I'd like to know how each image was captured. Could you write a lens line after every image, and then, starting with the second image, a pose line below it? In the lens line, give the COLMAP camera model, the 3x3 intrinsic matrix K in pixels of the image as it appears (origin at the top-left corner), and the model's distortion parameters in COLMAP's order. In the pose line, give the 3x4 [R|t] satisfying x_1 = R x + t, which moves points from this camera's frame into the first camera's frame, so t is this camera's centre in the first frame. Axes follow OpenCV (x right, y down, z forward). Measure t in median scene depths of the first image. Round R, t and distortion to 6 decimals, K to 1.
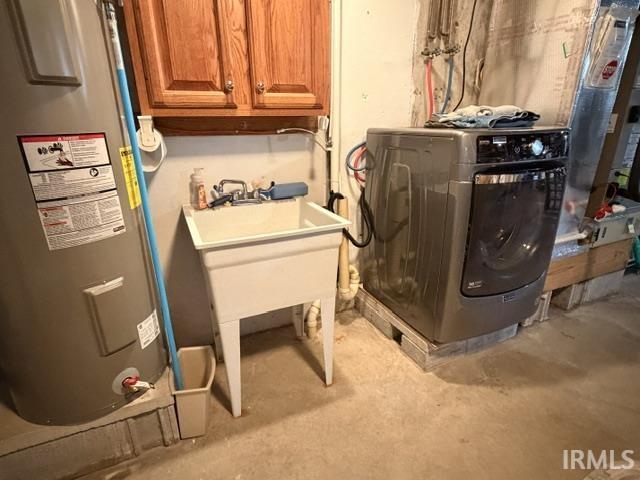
lens RADIAL K [[350.3, 0, 322.9], [0, 350.3, 241.9], [0, 0, 1]] dist [-0.000428, 0.000950]
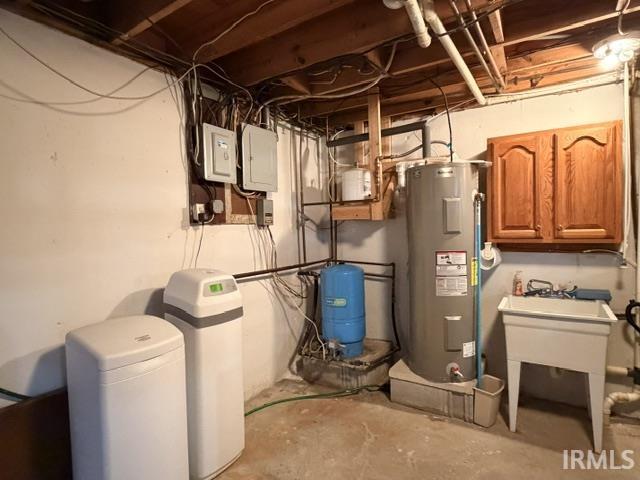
lens RADIAL K [[350.3, 0, 322.9], [0, 350.3, 241.9], [0, 0, 1]] dist [-0.000428, 0.000950]
pose [[0.547821, 0.030523, -0.836039, 0.616360], [-0.261280, 0.955589, -0.136318, 0.151454], [0.794749, 0.293118, 0.531466, -0.782552]]
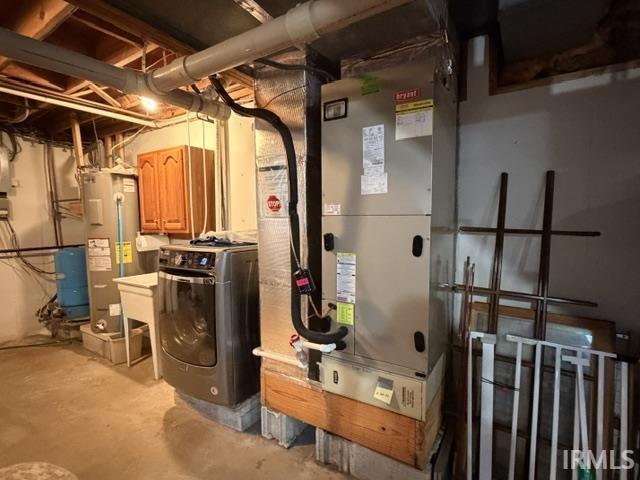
lens RADIAL K [[309.5, 0, 321.9], [0, 309.5, 241.6], [0, 0, 1]] dist [0.000051, -0.000447]
pose [[0.558294, 0.063455, -0.827213, 2.142744], [-0.269557, 0.956849, -0.108527, -0.380888], [0.784632, 0.283571, 0.551308, 0.748533]]
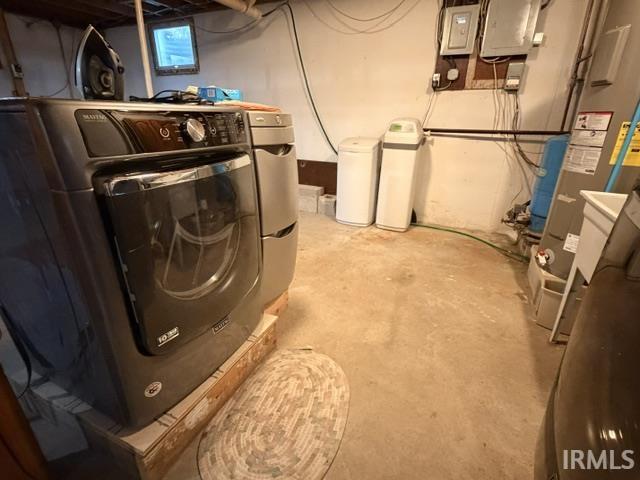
lens RADIAL K [[309.5, 0, 321.9], [0, 309.5, 241.6], [0, 0, 1]] dist [0.000051, -0.000447]
pose [[-0.771768, 0.241804, -0.588137, 1.095616], [-0.207441, 0.778555, 0.592301, -0.314276], [0.601117, 0.579123, -0.550704, 1.019292]]
